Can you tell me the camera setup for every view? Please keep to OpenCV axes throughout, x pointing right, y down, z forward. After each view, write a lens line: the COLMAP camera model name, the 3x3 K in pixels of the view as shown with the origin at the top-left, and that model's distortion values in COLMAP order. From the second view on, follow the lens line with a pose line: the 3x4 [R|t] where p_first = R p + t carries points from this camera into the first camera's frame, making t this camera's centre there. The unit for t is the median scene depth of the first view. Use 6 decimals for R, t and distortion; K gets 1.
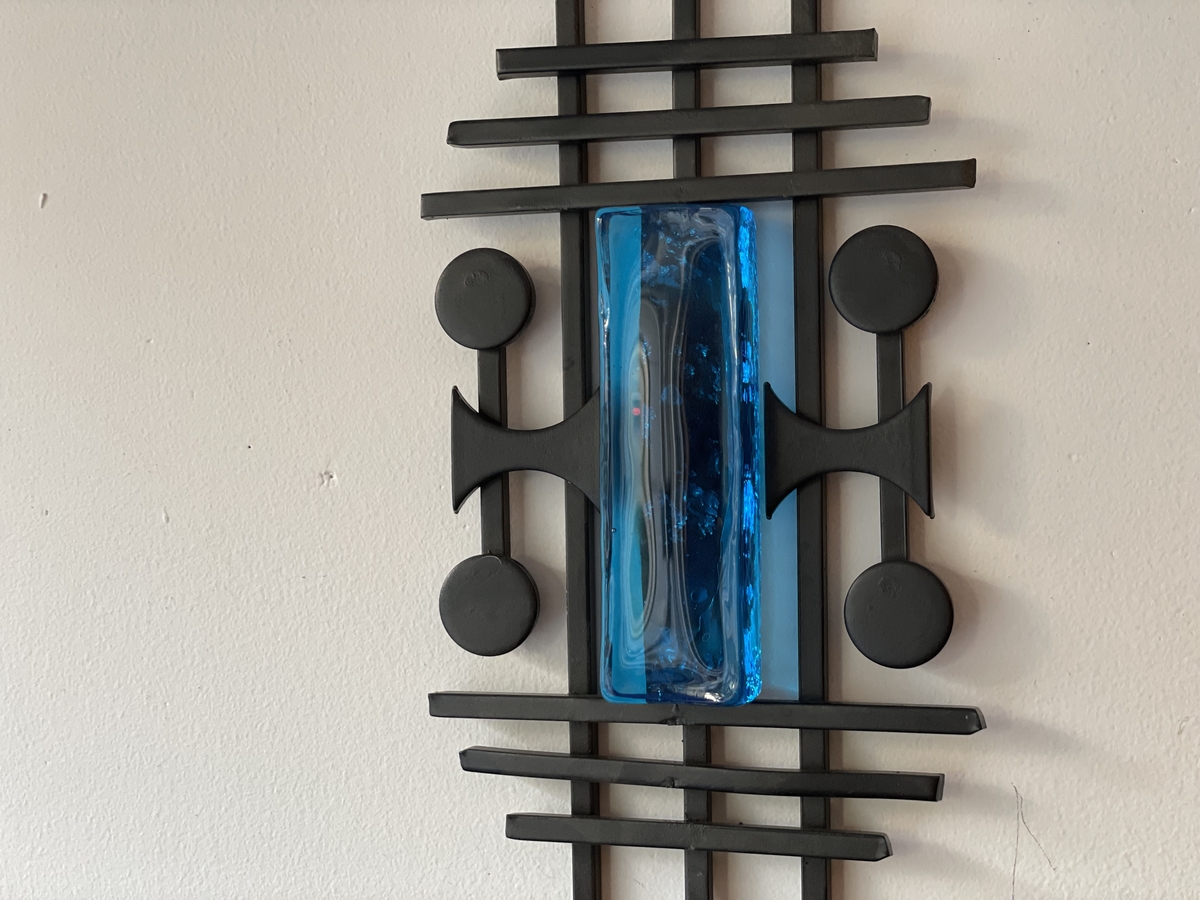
lens RADIAL K [[1837.0, 0, 600.0], [0, 1837.0, 450.0], [0, 0, 1]] dist [0.134437, -0.443888]
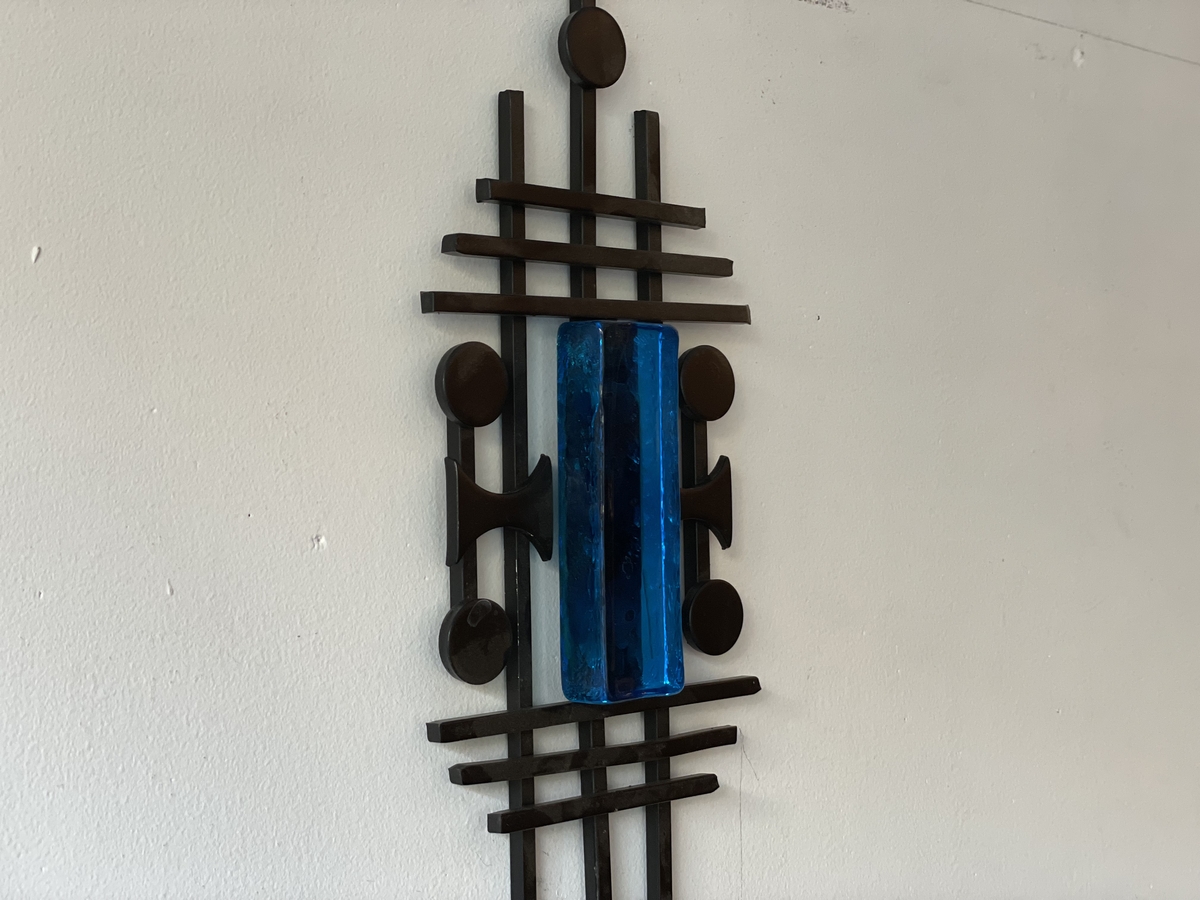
lens RADIAL K [[1817.2, 0, 599.5], [0, 1817.2, 430.2], [0, 0, 1]] dist [0.124756, -0.330285]
pose [[0.516337, 0.007975, 0.856348, -0.976635], [0.012642, 0.999777, -0.016933, -0.029882], [-0.856292, 0.019569, 0.516121, 0.307563]]
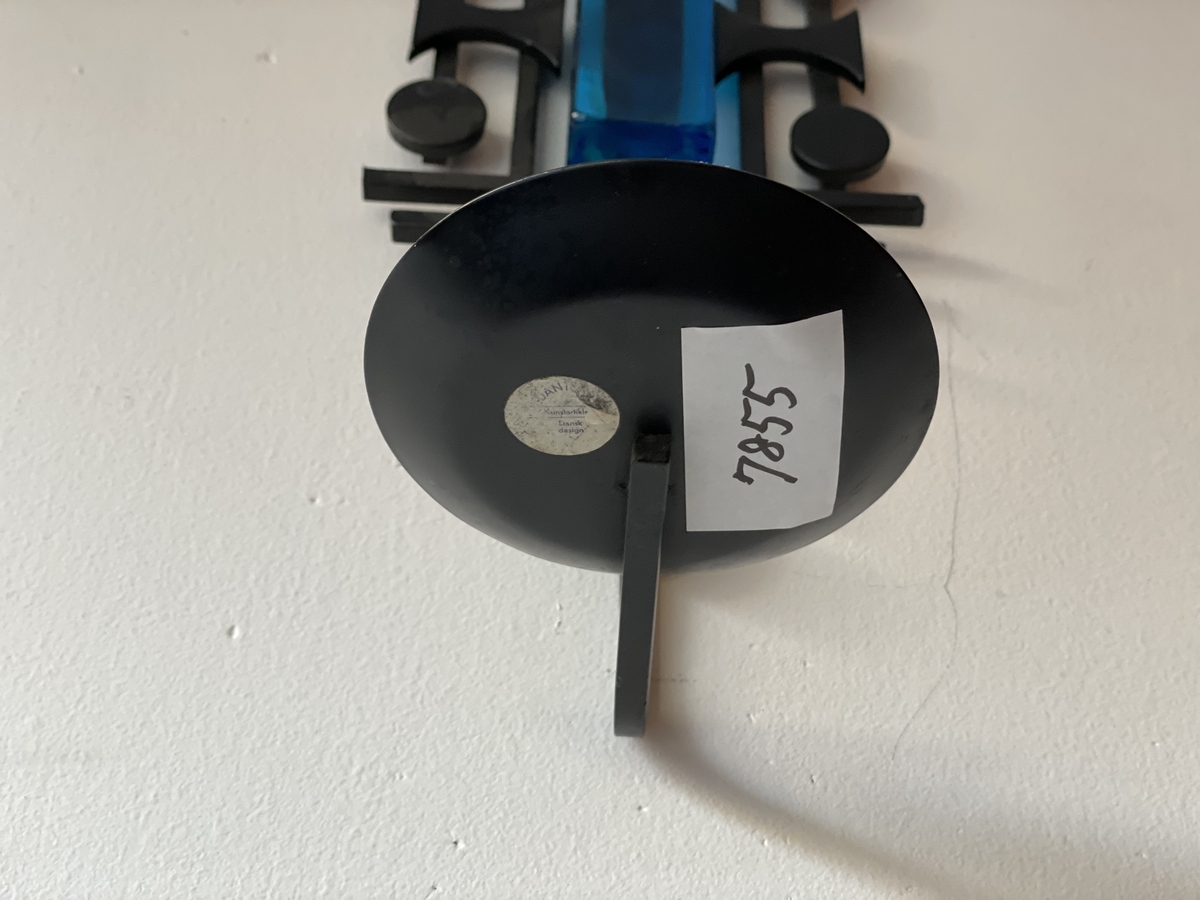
lens RADIAL K [[1837.0, 0, 600.0], [0, 1837.0, 450.0], [0, 0, 1]] dist [0.134437, -0.443888]
pose [[0.944188, 0.239853, 0.225787, -0.151664], [-0.040748, 0.765214, -0.642486, 0.823251], [-0.326877, 0.597427, 0.732279, 0.326899]]
